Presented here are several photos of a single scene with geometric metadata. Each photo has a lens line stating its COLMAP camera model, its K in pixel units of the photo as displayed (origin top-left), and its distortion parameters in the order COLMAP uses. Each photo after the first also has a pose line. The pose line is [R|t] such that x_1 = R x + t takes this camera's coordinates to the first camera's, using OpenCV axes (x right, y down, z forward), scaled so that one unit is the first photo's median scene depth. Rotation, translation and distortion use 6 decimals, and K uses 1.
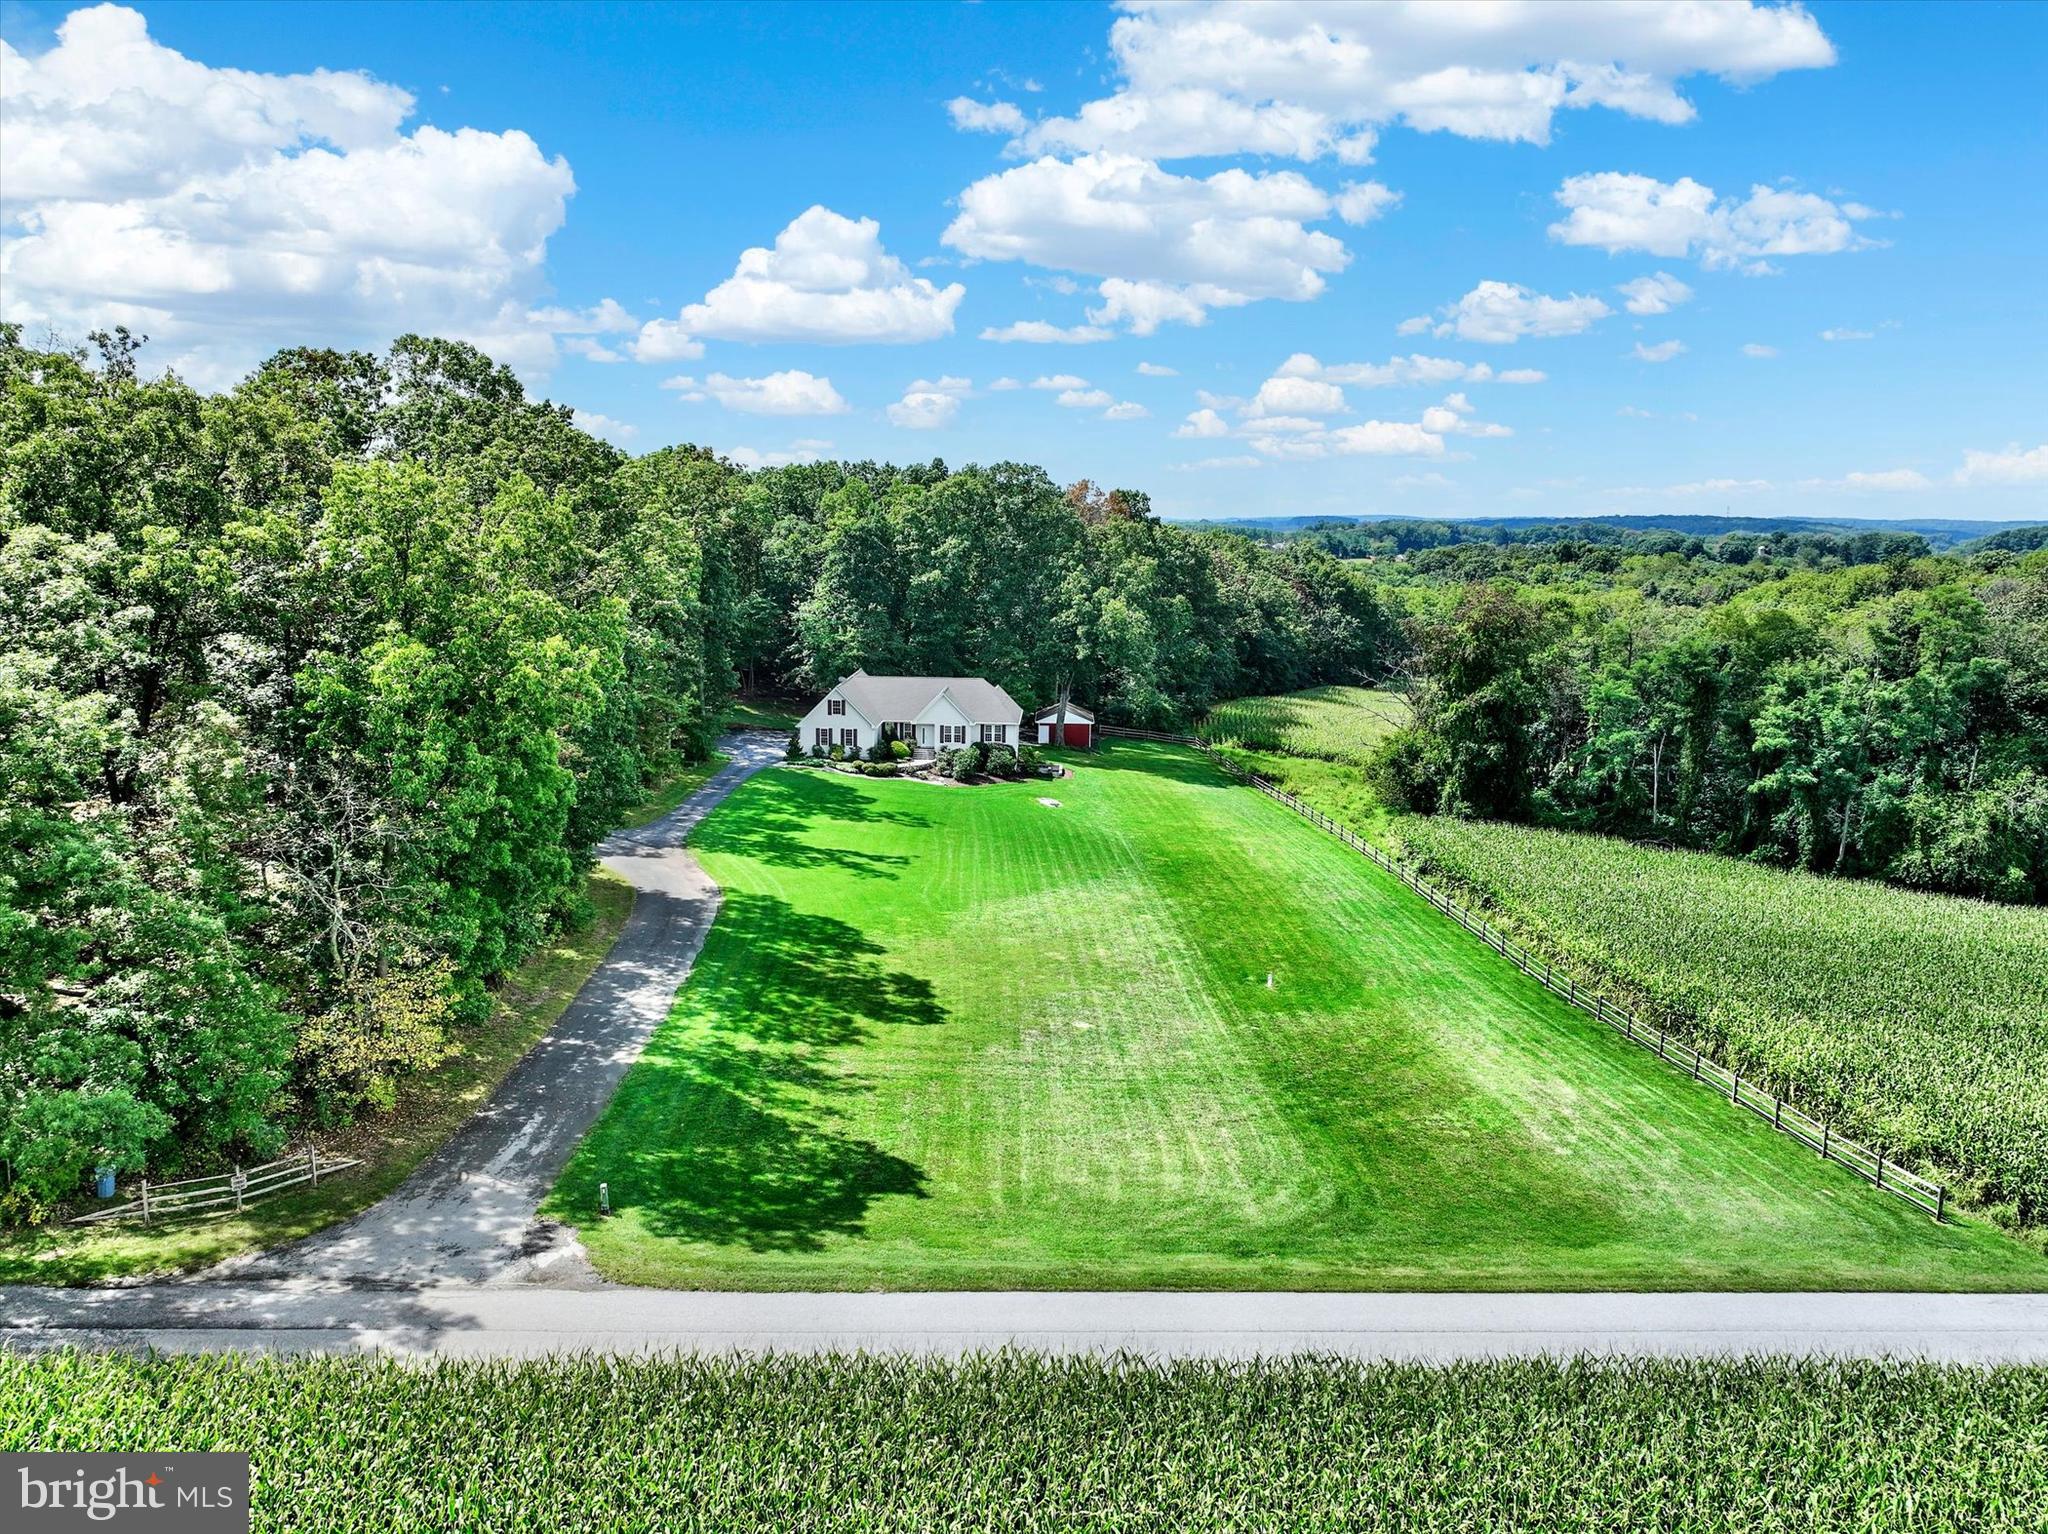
lens RADIAL K [[1447.9, 0, 1024.7], [0, 1447.9, 766.3], [0, 0, 1]] dist [0.006126, 0.003549]
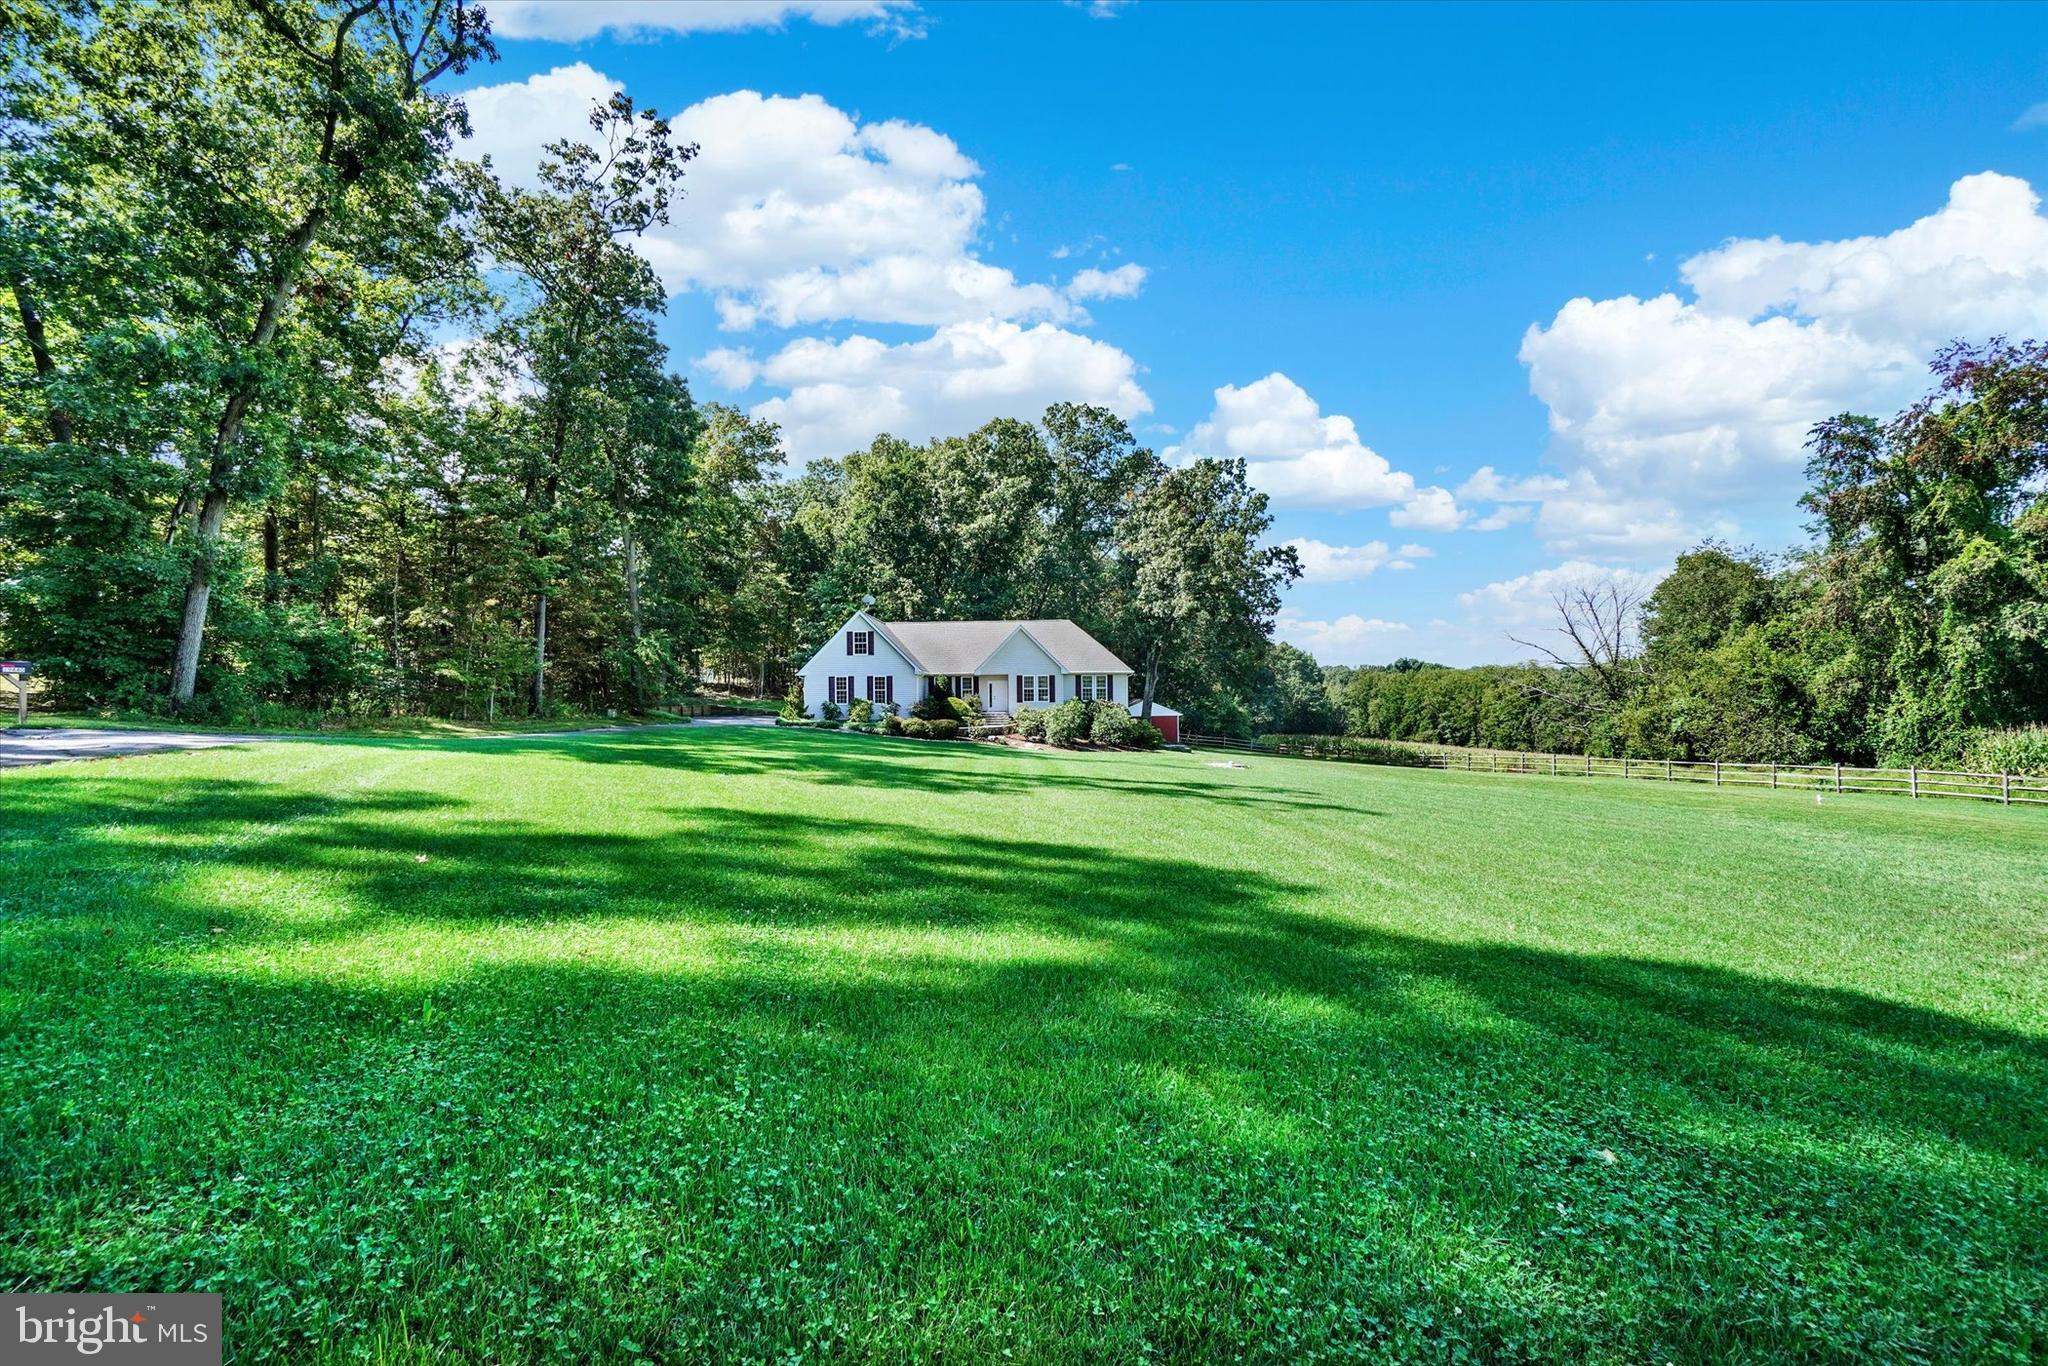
lens RADIAL K [[933.8, 0, 1022.7], [0, 933.8, 689.6], [0, 0, 1]] dist [-0.014206, 0.000026]
pose [[0.999036, -0.028436, 0.033451, -0.070252], [0.033562, 0.985839, -0.164304, 0.048968], [-0.028305, 0.165268, 0.985842, 0.575732]]
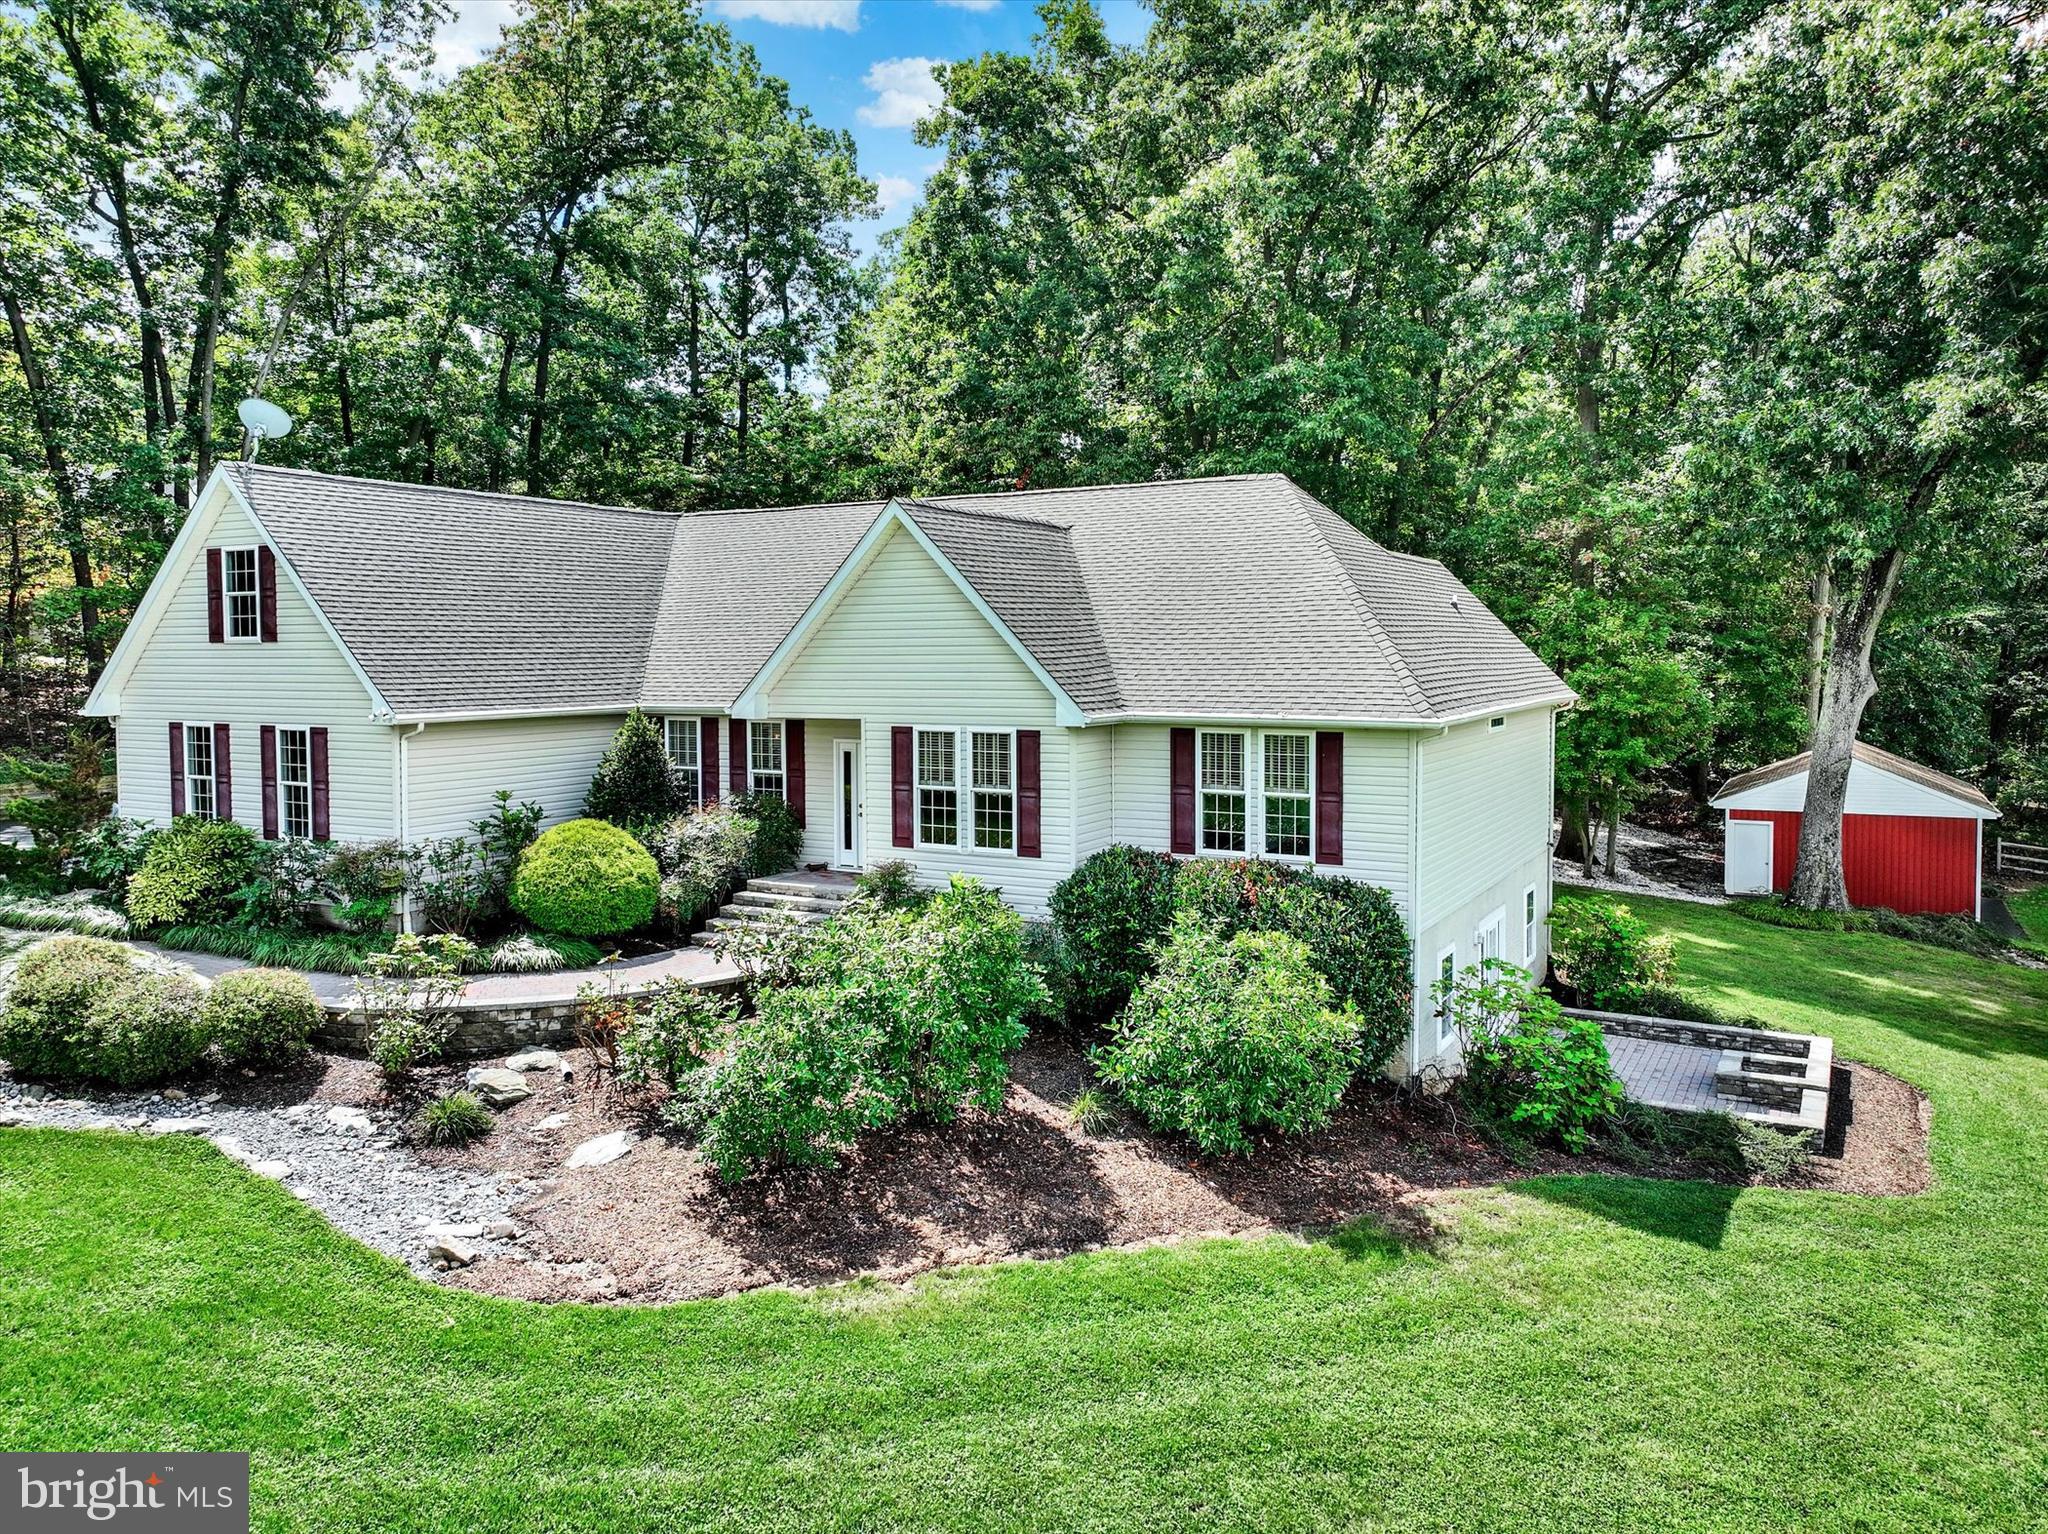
lens RADIAL K [[1447.9, 0, 1026.7], [0, 1447.9, 748.8], [0, 0, 1]] dist [0.006126, 0.003549]
pose [[0.883631, 0.009377, -0.468090, 0.024087], [-0.057520, 0.994399, -0.088663, -0.013519], [0.464637, 0.105270, 0.879222, 0.874599]]
